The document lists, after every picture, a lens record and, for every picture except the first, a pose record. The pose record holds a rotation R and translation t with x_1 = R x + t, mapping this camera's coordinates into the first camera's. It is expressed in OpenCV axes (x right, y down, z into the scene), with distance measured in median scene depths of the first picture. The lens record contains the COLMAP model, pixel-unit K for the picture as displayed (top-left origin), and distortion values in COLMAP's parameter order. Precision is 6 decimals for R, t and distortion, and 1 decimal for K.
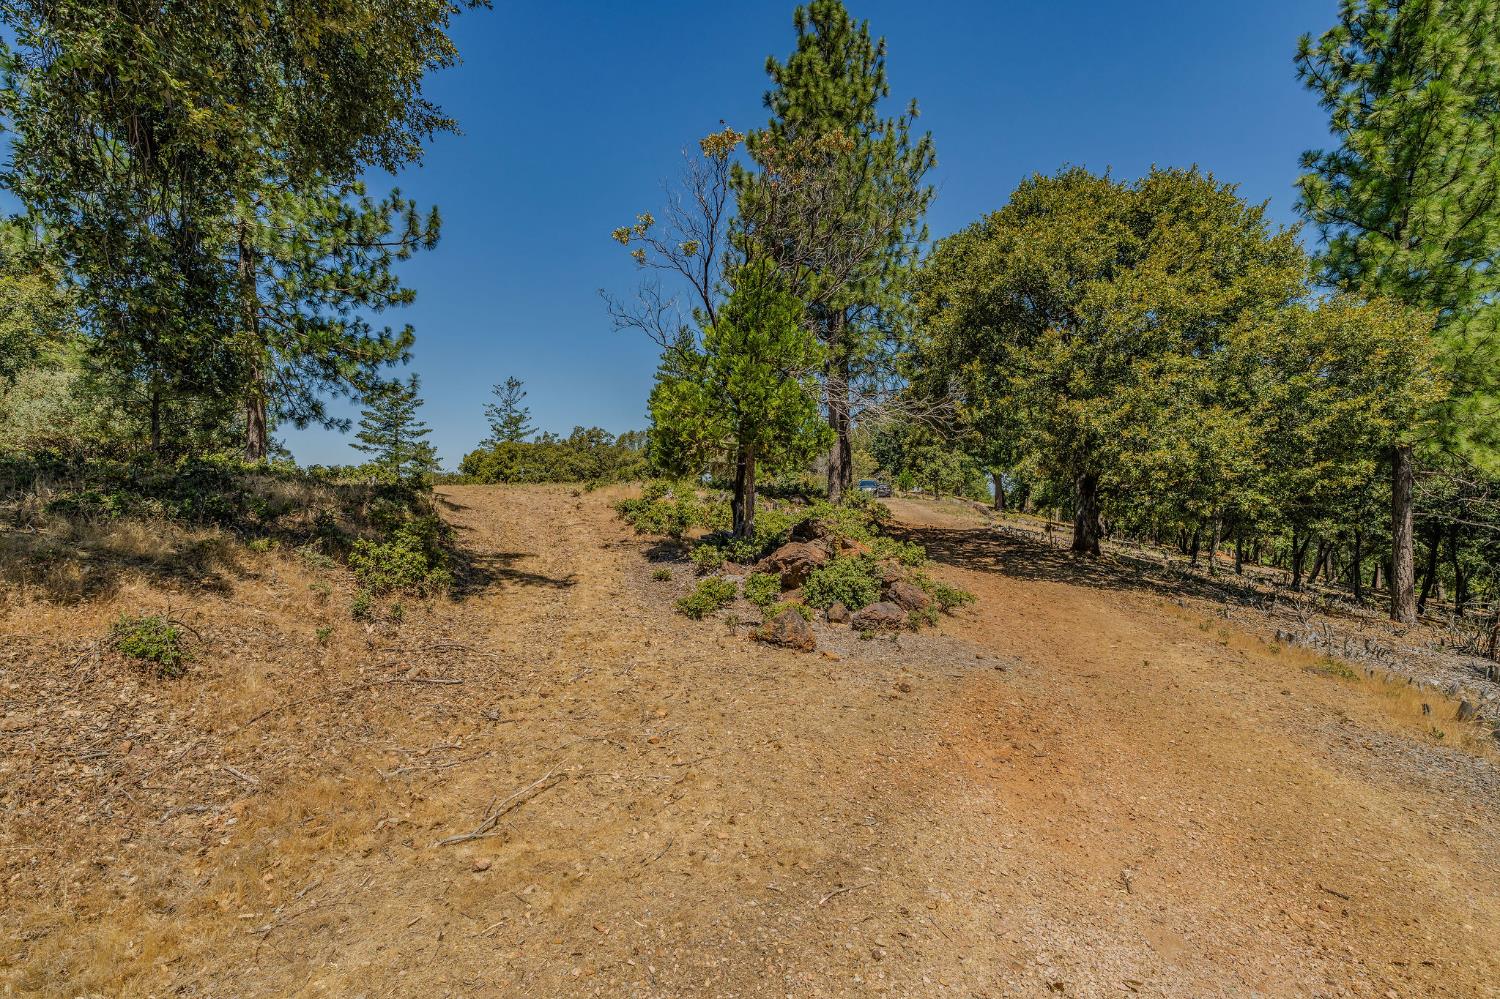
lens RADIAL K [[678.0, 0, 749.2], [0, 678.0, 496.8], [0, 0, 1]] dist [-0.000262, 0.000398]
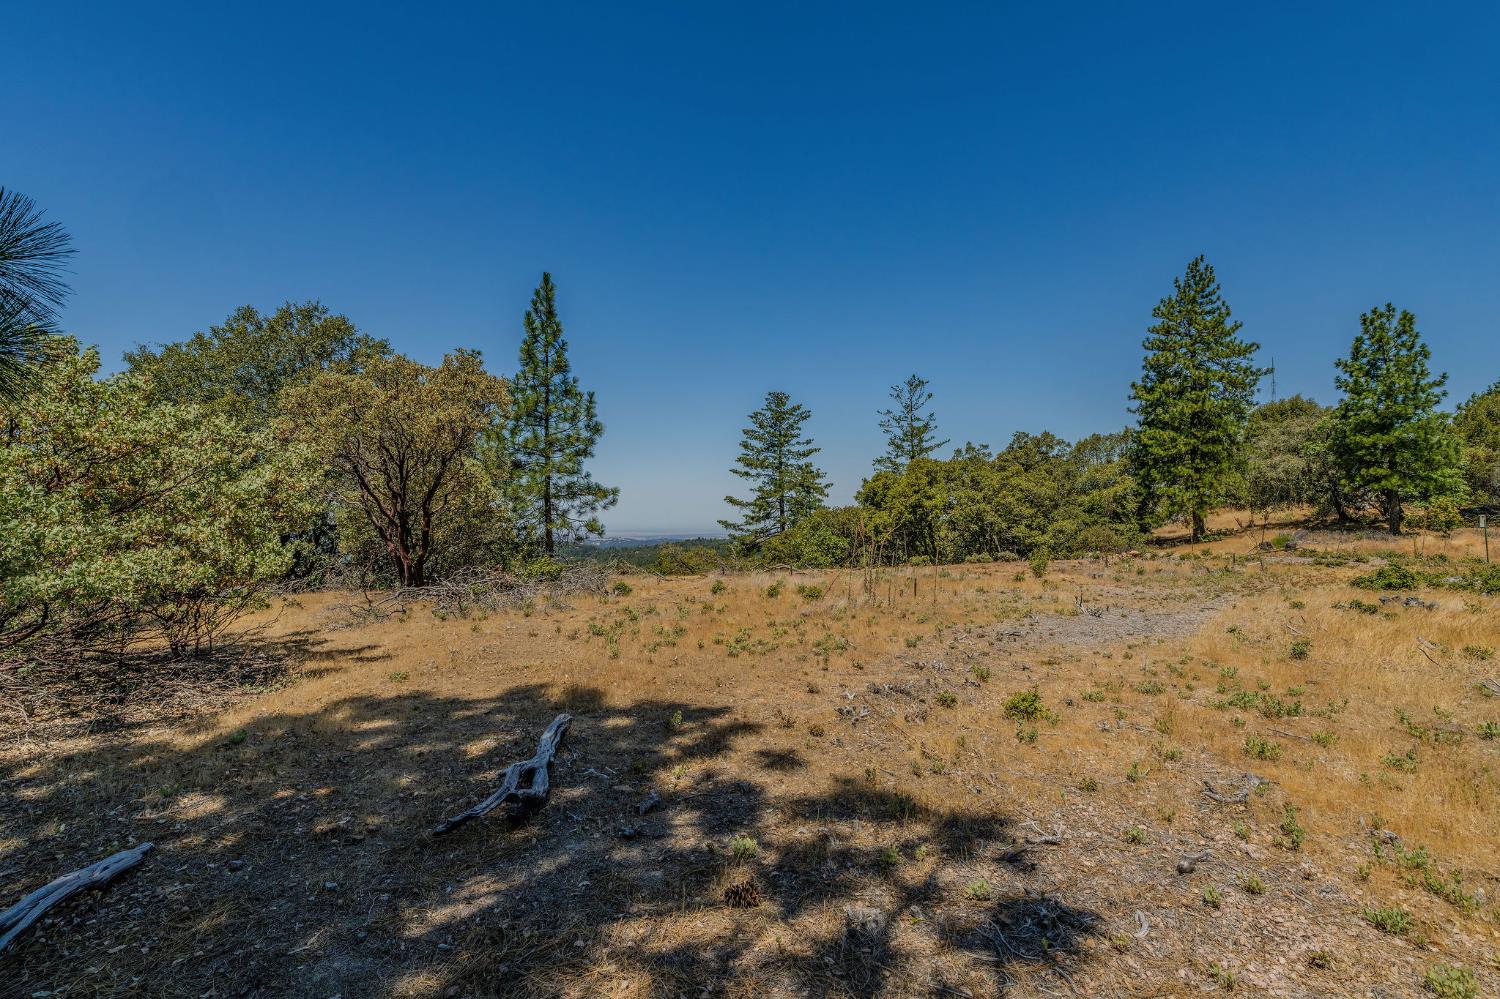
lens RADIAL K [[678.0, 0, 756.2], [0, 678.0, 503.7], [0, 0, 1]] dist [-0.000262, 0.000398]
pose [[0.867608, -0.009888, -0.497150, -0.138082], [0.003188, 0.999892, -0.014324, -0.022461], [0.497238, 0.010843, 0.867546, 0.272692]]
